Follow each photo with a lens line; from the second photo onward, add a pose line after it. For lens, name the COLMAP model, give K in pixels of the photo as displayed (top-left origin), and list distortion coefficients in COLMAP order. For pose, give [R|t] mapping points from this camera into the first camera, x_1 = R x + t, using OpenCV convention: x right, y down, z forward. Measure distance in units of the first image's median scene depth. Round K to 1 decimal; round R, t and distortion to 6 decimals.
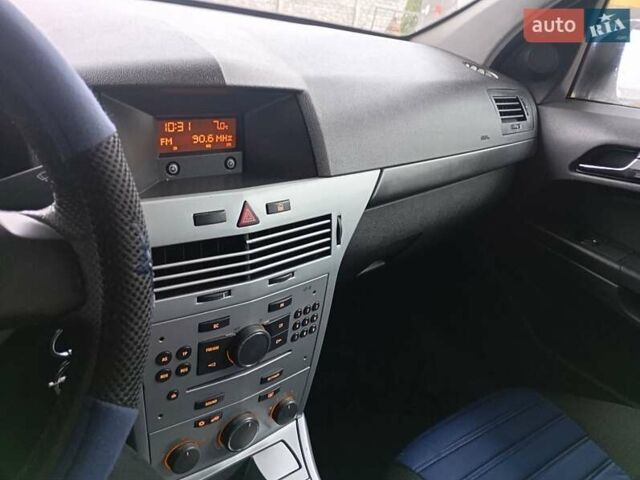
lens RADIAL K [[543.6, 0, 319.2], [0, 543.6, 241.4], [0, 0, 1]] dist [-0.004342, -0.004671]
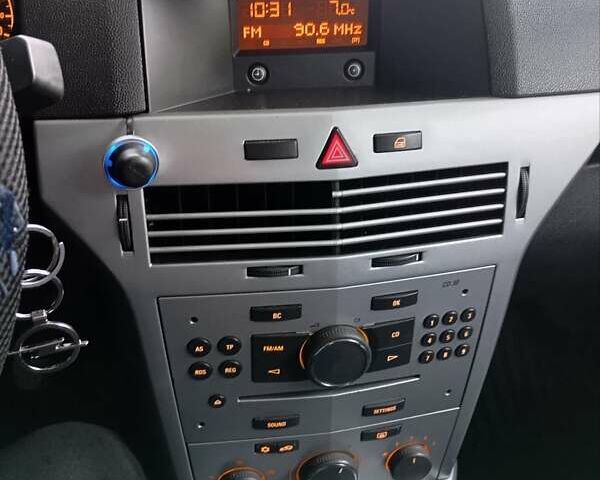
lens RADIAL K [[677.8, 0, 280.8], [0, 677.8, 243.0], [0, 0, 1]] dist [0.034656, 0.000000]
pose [[0.864530, 0.141238, -0.482327, 0.183707], [-0.107340, 0.989446, 0.097338, -0.011693], [0.490984, -0.032379, 0.870566, 0.268535]]
